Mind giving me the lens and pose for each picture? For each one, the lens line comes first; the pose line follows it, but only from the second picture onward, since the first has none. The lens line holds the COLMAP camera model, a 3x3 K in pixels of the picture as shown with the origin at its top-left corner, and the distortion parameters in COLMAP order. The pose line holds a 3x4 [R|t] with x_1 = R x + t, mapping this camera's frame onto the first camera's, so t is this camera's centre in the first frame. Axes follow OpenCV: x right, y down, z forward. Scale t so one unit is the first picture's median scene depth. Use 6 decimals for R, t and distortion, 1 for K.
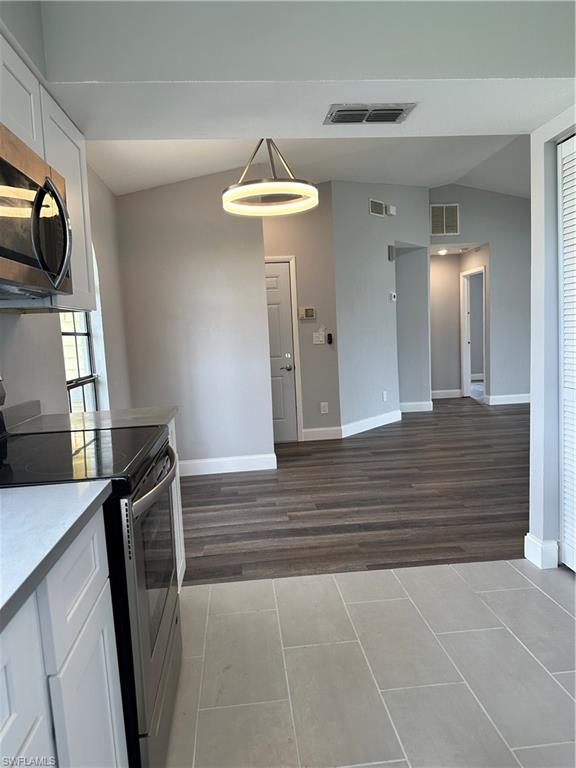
lens RADIAL K [[539.3, 0, 288.0], [0, 539.3, 384.0], [0, 0, 1]] dist [0.120252, -0.183801]
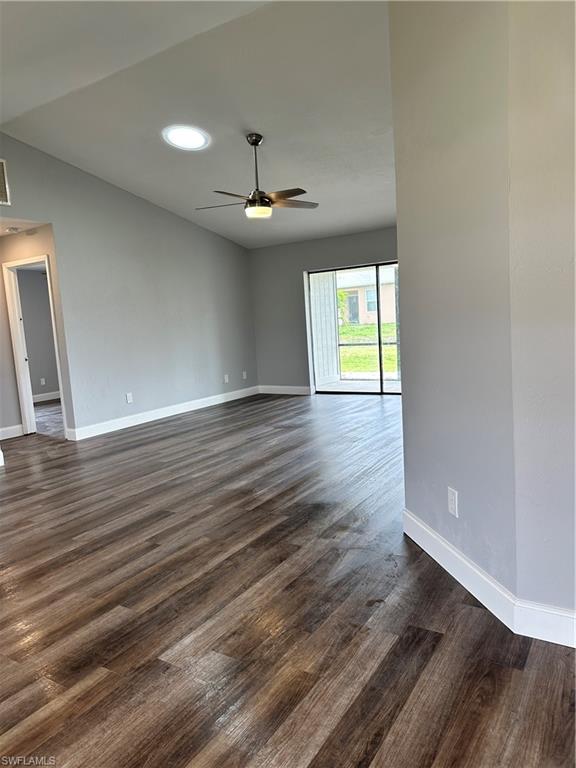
lens RADIAL K [[539.3, 0, 288.0], [0, 539.3, 384.0], [0, 0, 1]] dist [0.120252, -0.183801]
pose [[0.620277, -0.096371, 0.778441, -0.029864], [0.113392, 0.993016, 0.032582, -0.030577], [-0.776144, 0.068059, 0.626872, 0.298218]]
